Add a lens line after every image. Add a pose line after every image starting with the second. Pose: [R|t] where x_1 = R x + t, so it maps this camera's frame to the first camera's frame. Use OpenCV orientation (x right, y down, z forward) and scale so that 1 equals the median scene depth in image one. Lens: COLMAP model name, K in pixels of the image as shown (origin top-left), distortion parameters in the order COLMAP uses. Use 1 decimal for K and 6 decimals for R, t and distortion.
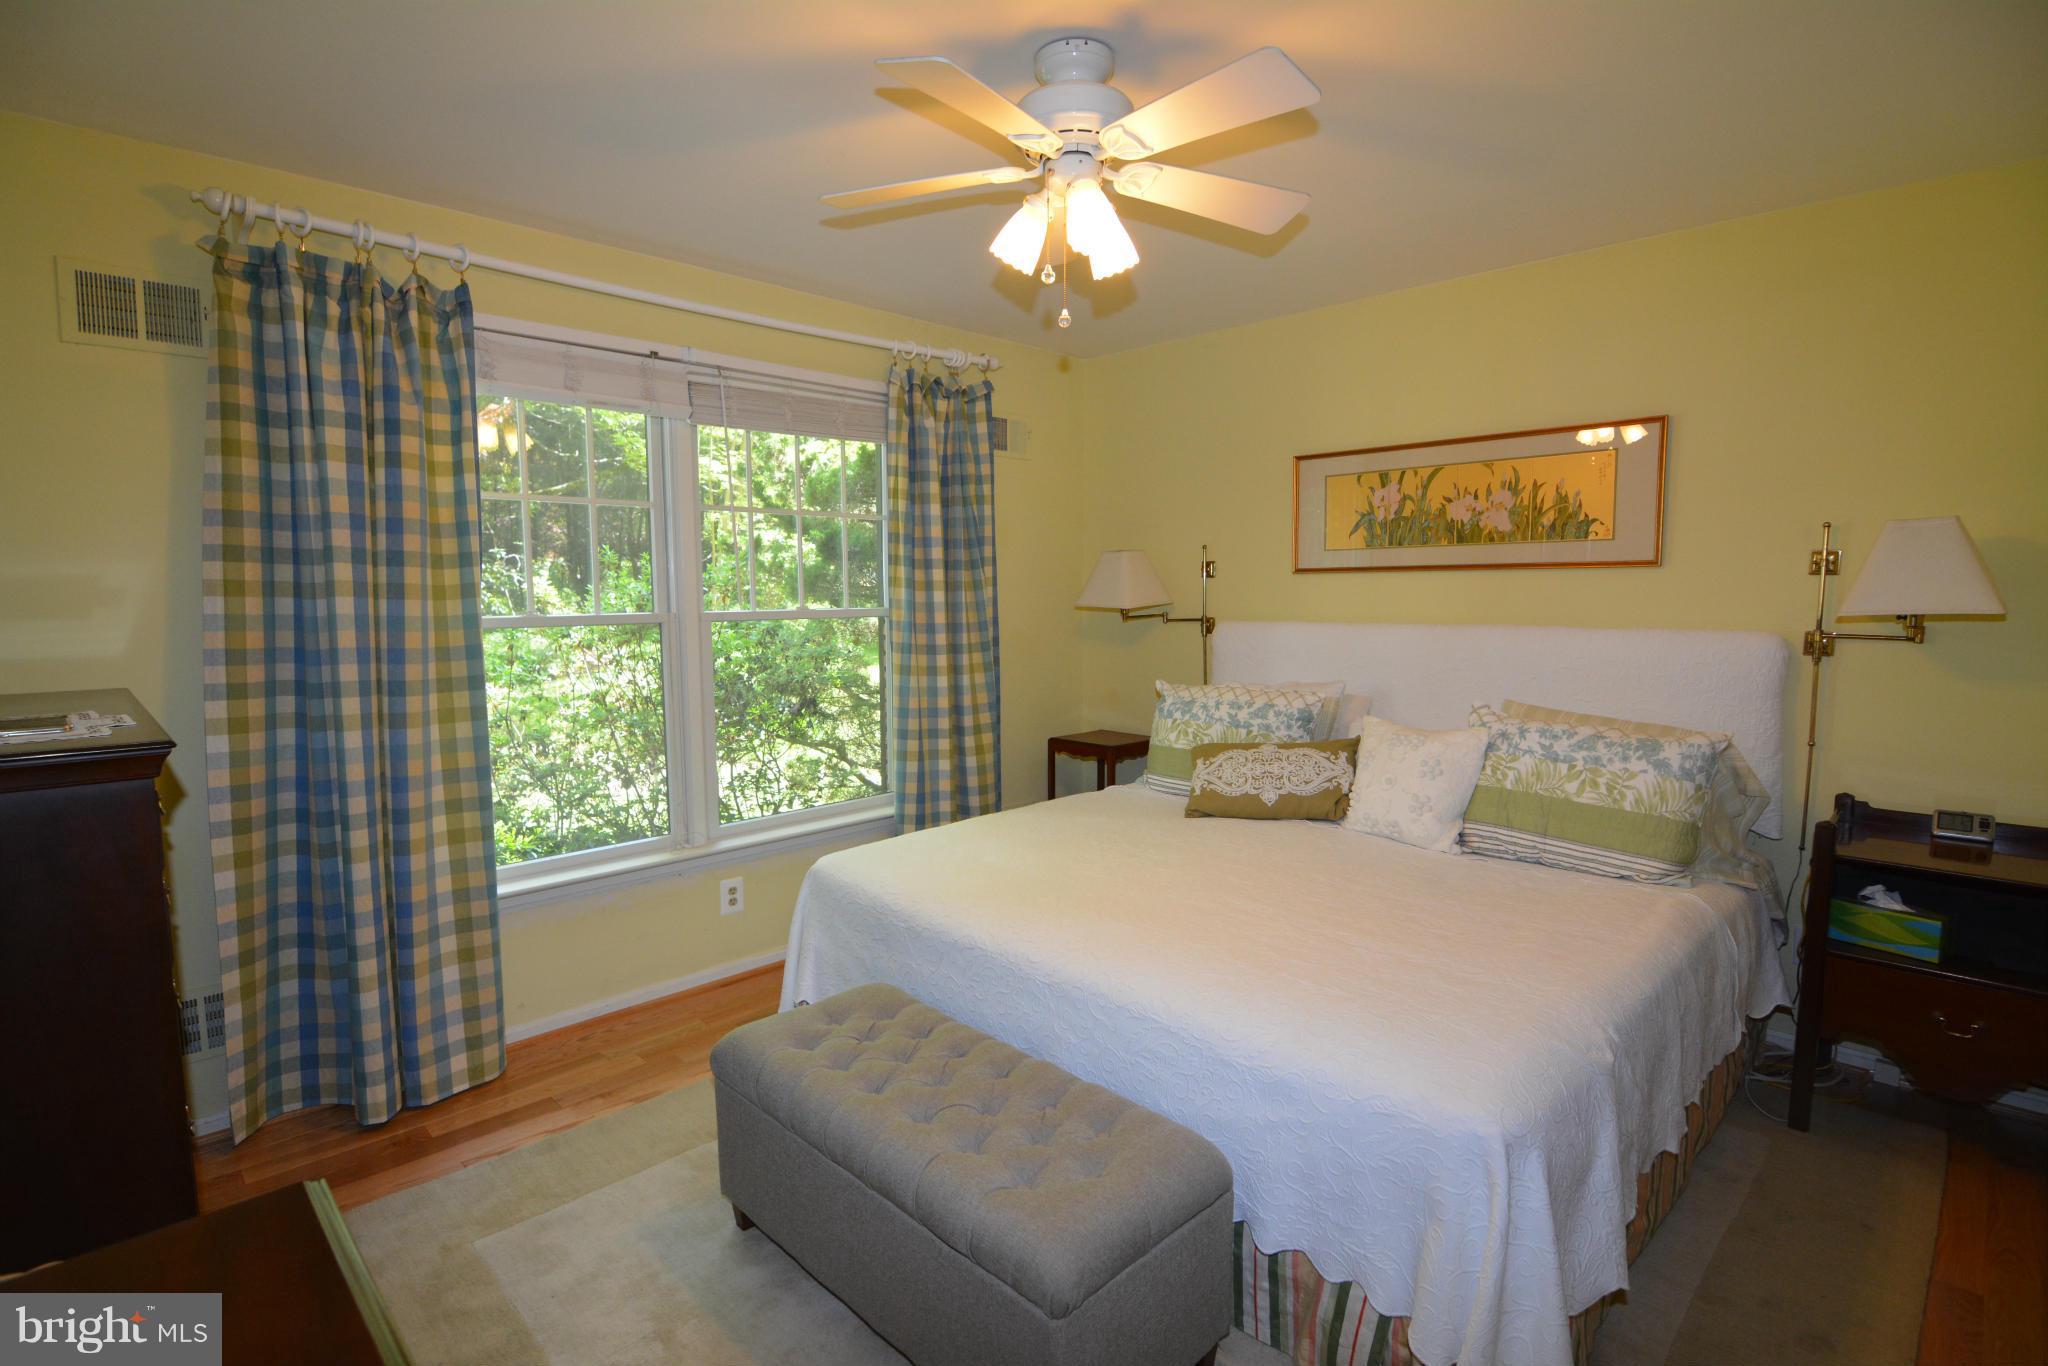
lens RADIAL K [[990.2, 0, 1008.8], [0, 990.2, 682.4], [0, 0, 1]] dist [-0.000823, -0.012830]
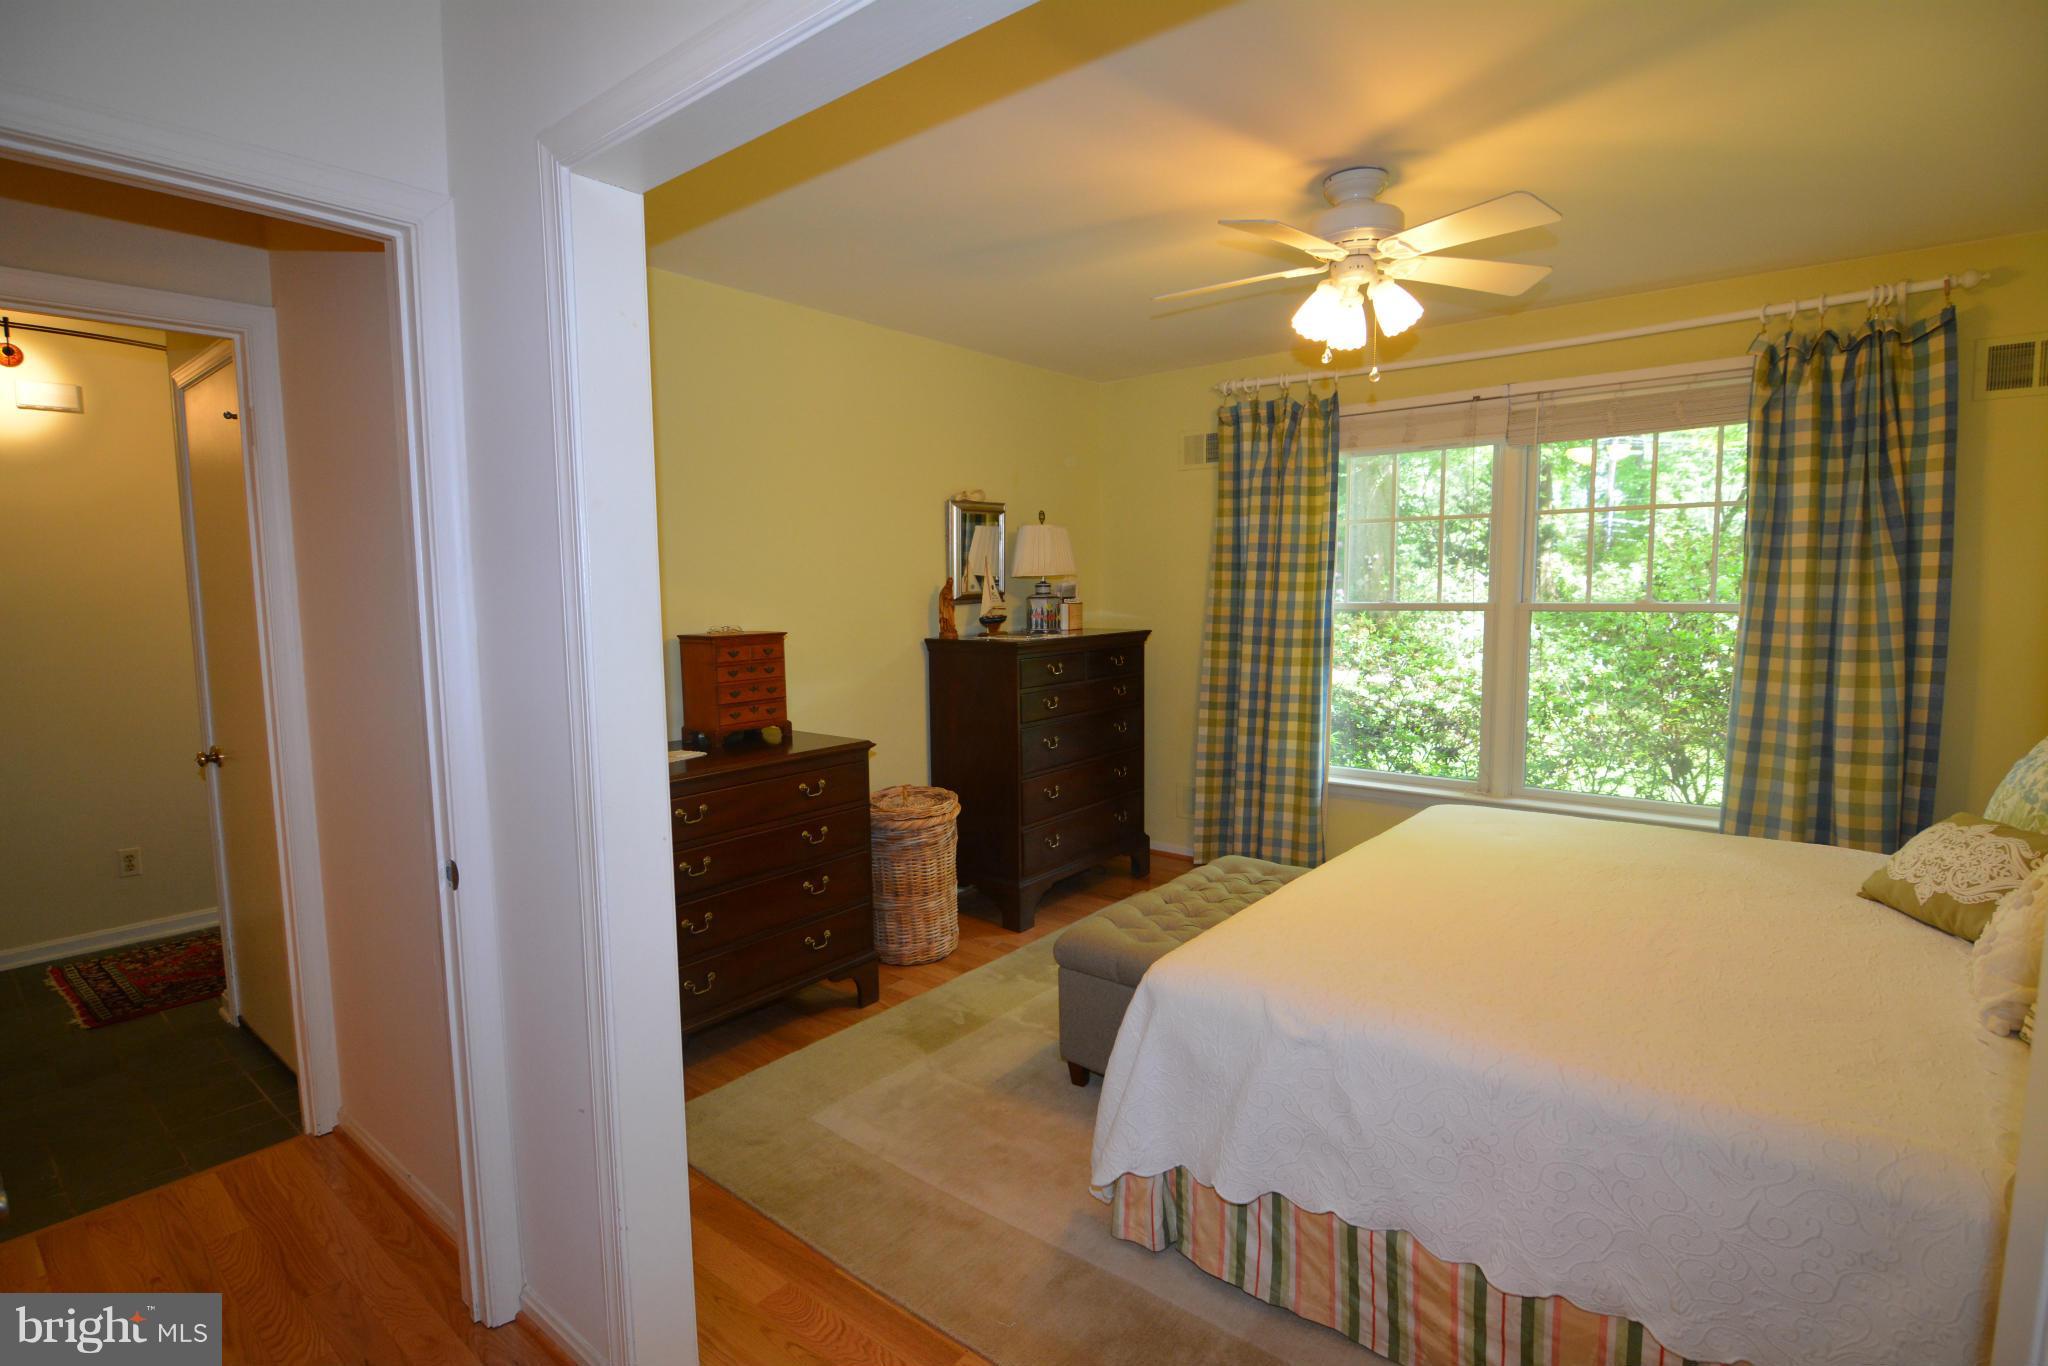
lens RADIAL K [[990.2, 0, 1008.8], [0, 990.2, 682.4], [0, 0, 1]] dist [-0.000823, -0.012830]
pose [[0.102056, 0.102909, -0.989441, 1.073324], [-0.081214, 0.992176, 0.094817, -0.051548], [0.991458, 0.070680, 0.109615, 0.360348]]
